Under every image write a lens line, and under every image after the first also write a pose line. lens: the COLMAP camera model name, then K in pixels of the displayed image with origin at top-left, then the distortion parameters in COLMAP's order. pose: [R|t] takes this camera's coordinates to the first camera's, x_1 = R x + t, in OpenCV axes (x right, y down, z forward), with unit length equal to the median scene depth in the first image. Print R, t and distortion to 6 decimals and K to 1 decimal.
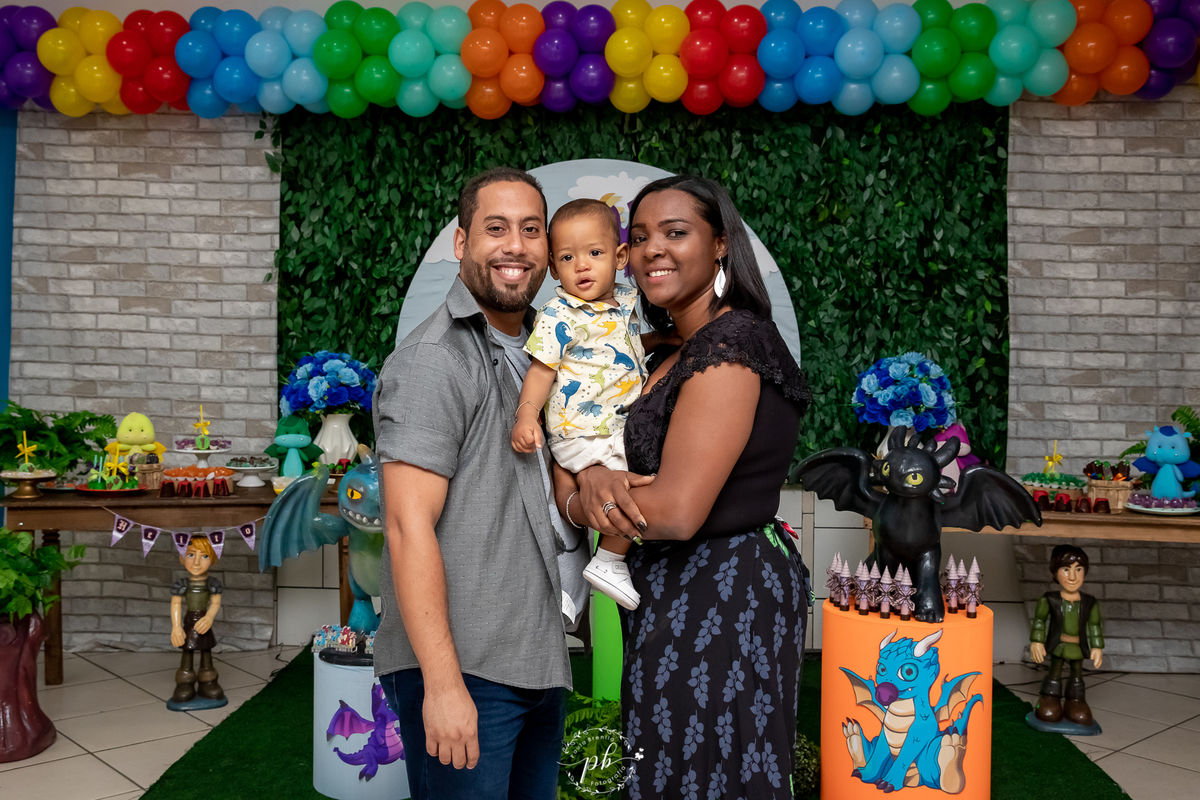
lens RADIAL K [[1258.4, 0, 578.1], [0, 1258.4, 369.6], [0, 0, 1]] dist [-0.084051, 0.179986]
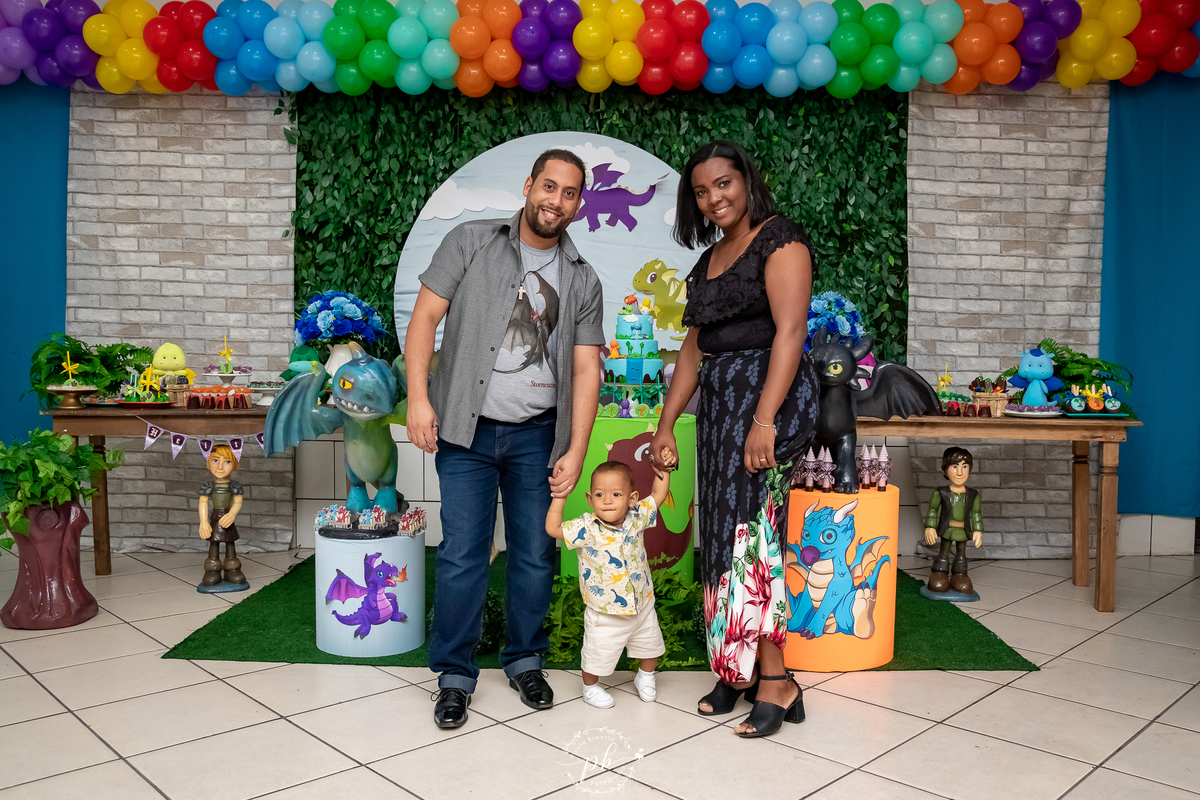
lens RADIAL K [[995.2, 0, 624.6], [0, 995.2, 413.6], [0, 0, 1]] dist [-0.139993, 0.133296]
pose [[0.997969, -0.000780, 0.063692, 0.010509], [-0.001768, 0.999201, 0.039936, 0.058916], [-0.063672, -0.039968, 0.997170, 0.063993]]
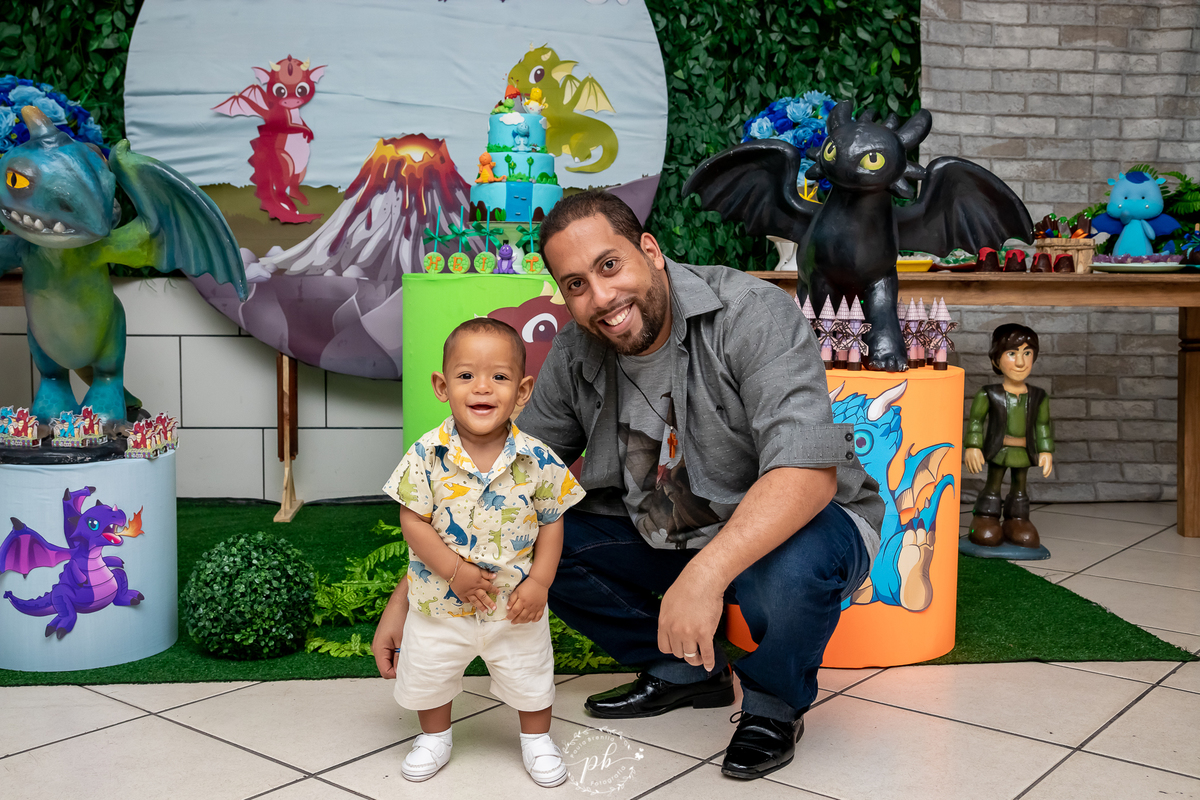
lens RADIAL K [[1290.9, 0, 600.0], [0, 1290.9, 400.0], [0, 0, 1]] dist [-0.052677, 0.230877]
pose [[0.985707, -0.013761, 0.167909, -0.000601], [0.000787, 0.997024, 0.077090, 0.104308], [-0.168470, -0.075856, 0.982784, 0.201664]]
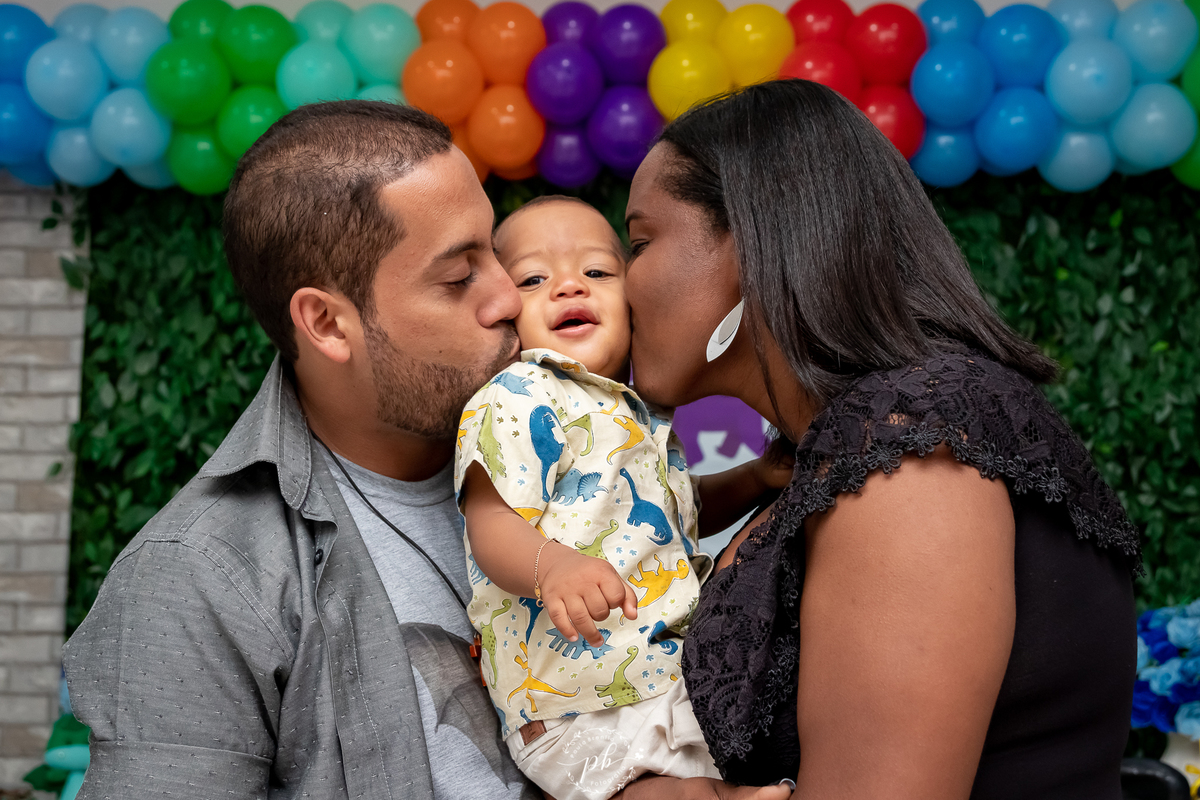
lens RADIAL K [[1864.5, 0, 600.0], [0, 1864.5, 400.0], [0, 0, 1]] dist [0.064406, 0.226229]
pose [[0.999920, 0.006099, 0.011077, -0.009658], [-0.004357, 0.988528, -0.150974, 0.023548], [-0.011871, 0.150914, 0.988476, 0.152187]]
